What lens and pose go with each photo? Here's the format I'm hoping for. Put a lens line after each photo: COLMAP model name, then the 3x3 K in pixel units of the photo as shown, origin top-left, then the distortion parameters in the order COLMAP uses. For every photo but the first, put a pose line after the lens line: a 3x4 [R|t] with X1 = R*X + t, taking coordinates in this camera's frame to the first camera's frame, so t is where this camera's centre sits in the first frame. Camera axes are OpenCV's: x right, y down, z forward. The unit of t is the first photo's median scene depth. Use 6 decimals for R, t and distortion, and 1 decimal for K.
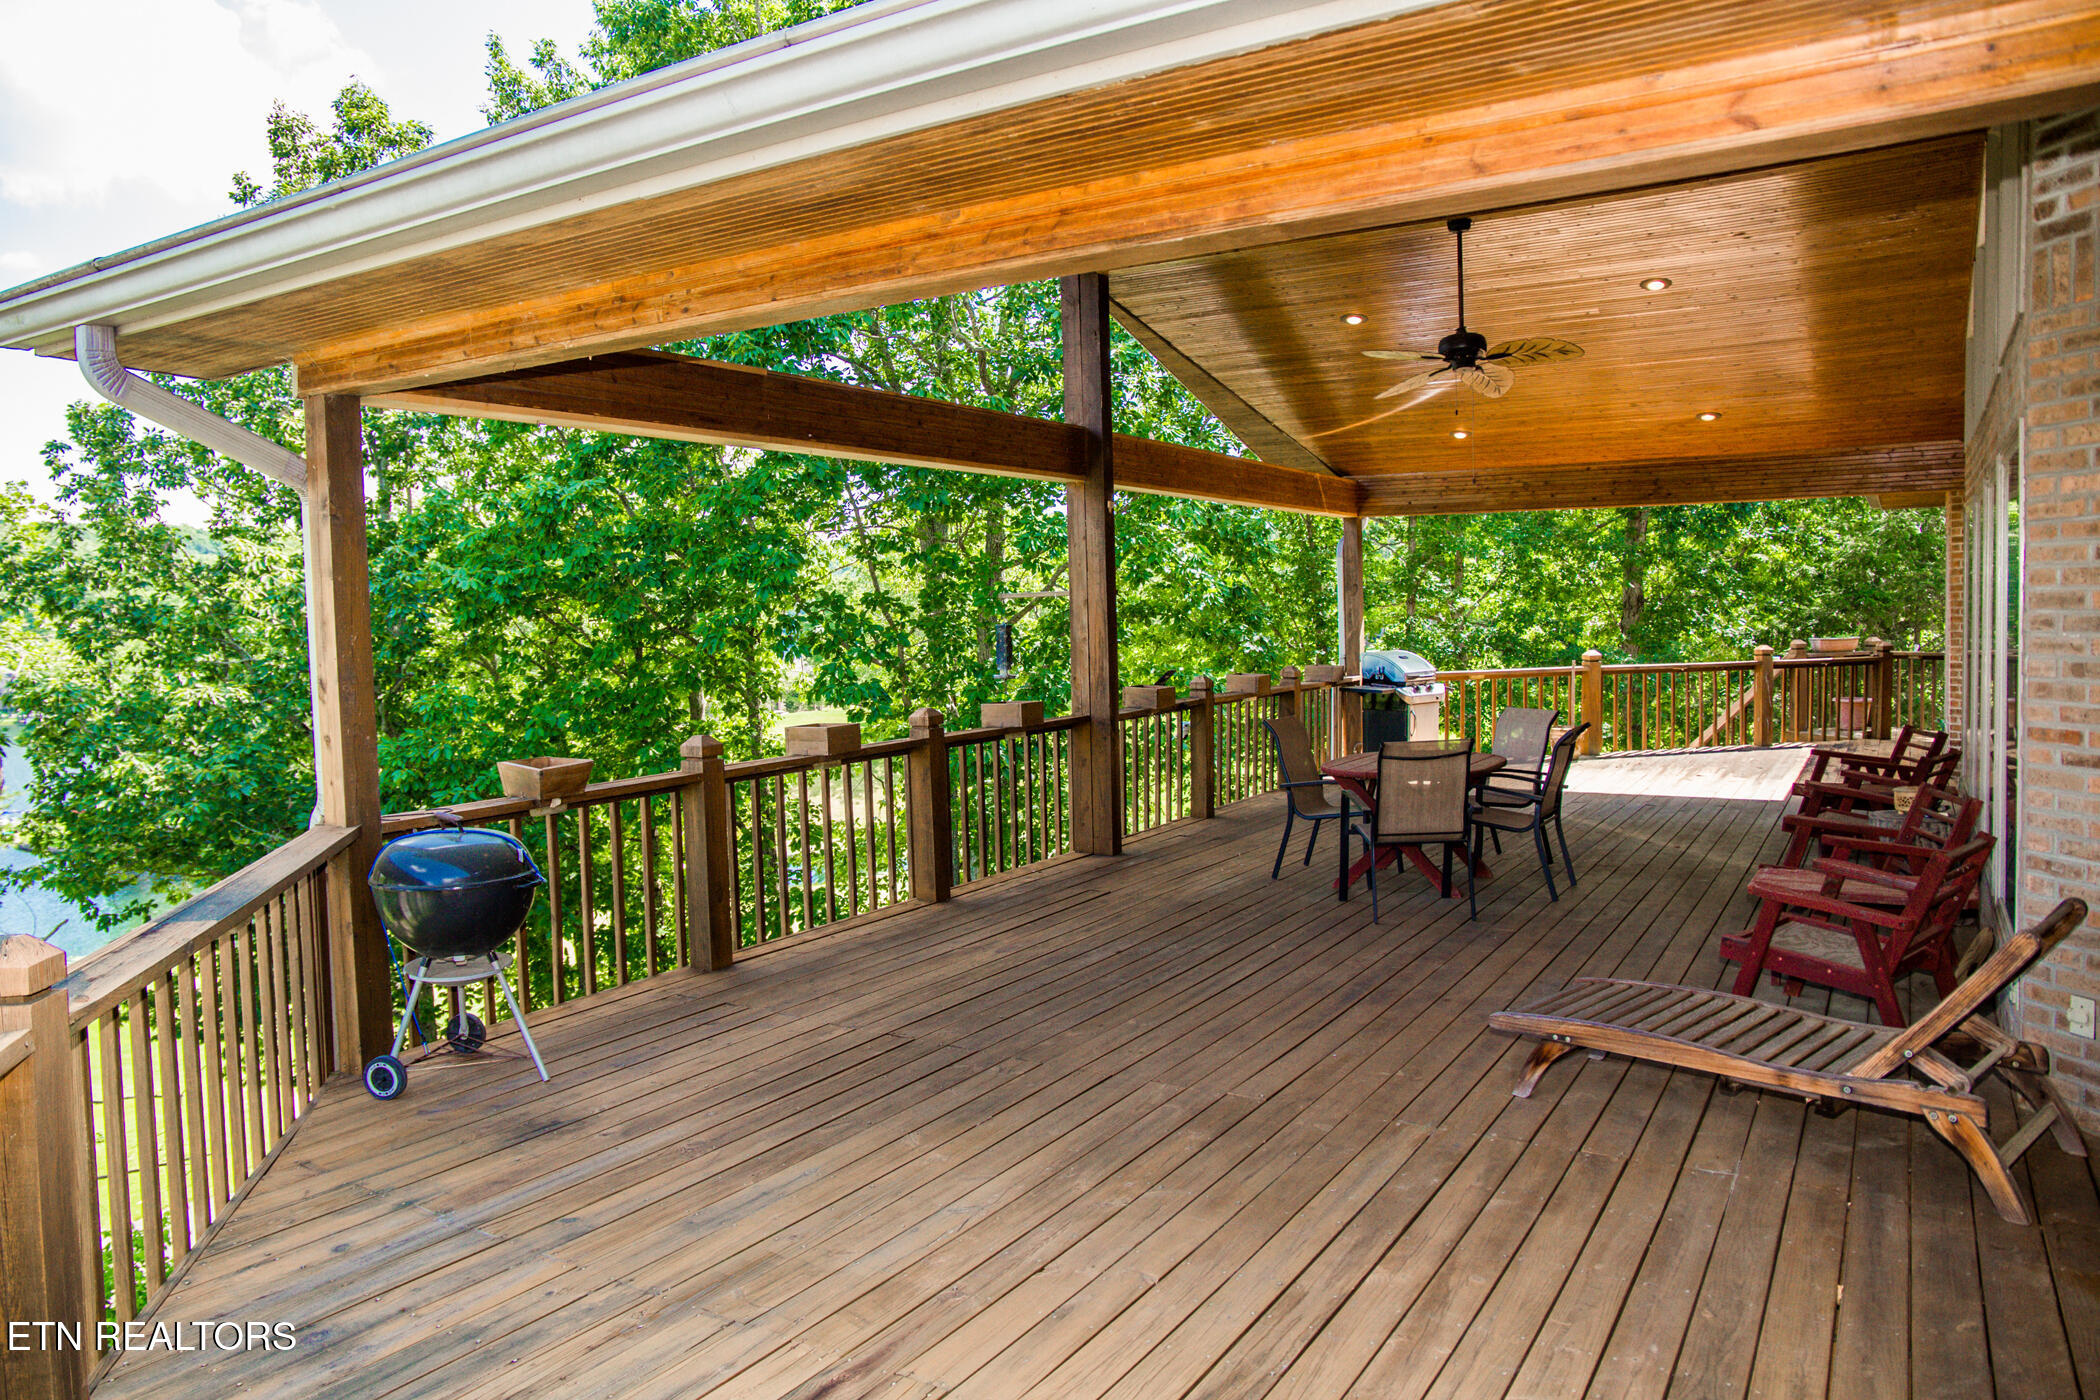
lens RADIAL K [[1437.2, 0, 1050.0], [0, 1437.2, 700.0], [0, 0, 1]] dist [-0.124684, 0.081436]
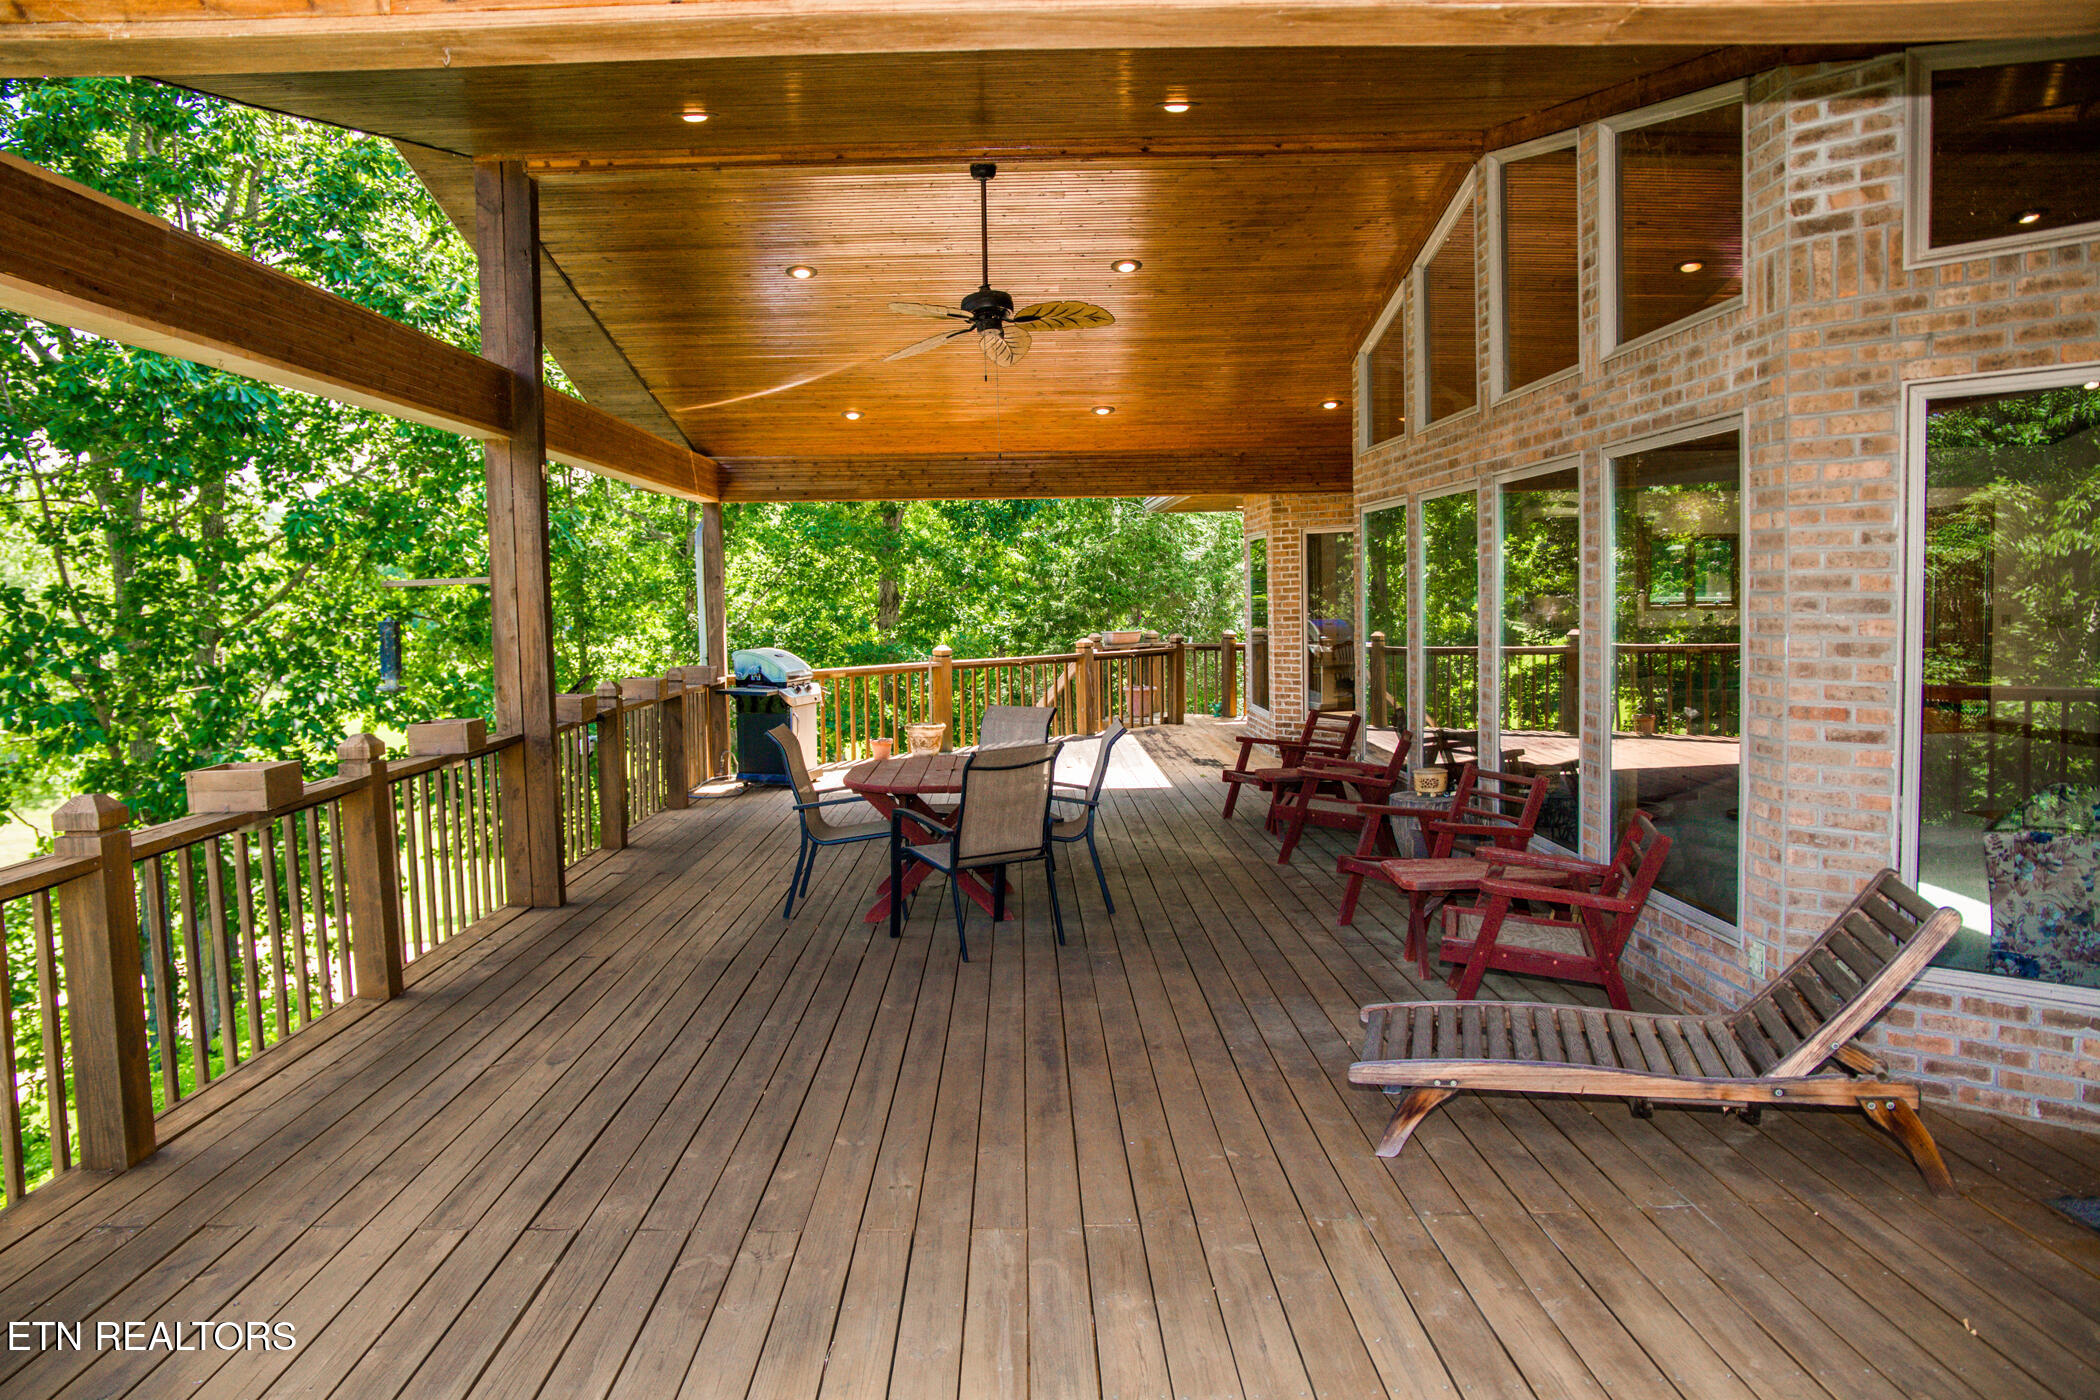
lens RADIAL K [[1437.2, 0, 1050.0], [0, 1437.2, 700.0], [0, 0, 1]] dist [-0.124684, 0.081436]
pose [[0.846319, -0.031808, 0.531727, -0.276122], [0.032234, 0.999444, 0.008483, -0.010229], [-0.531701, 0.009960, 0.846874, 0.359623]]
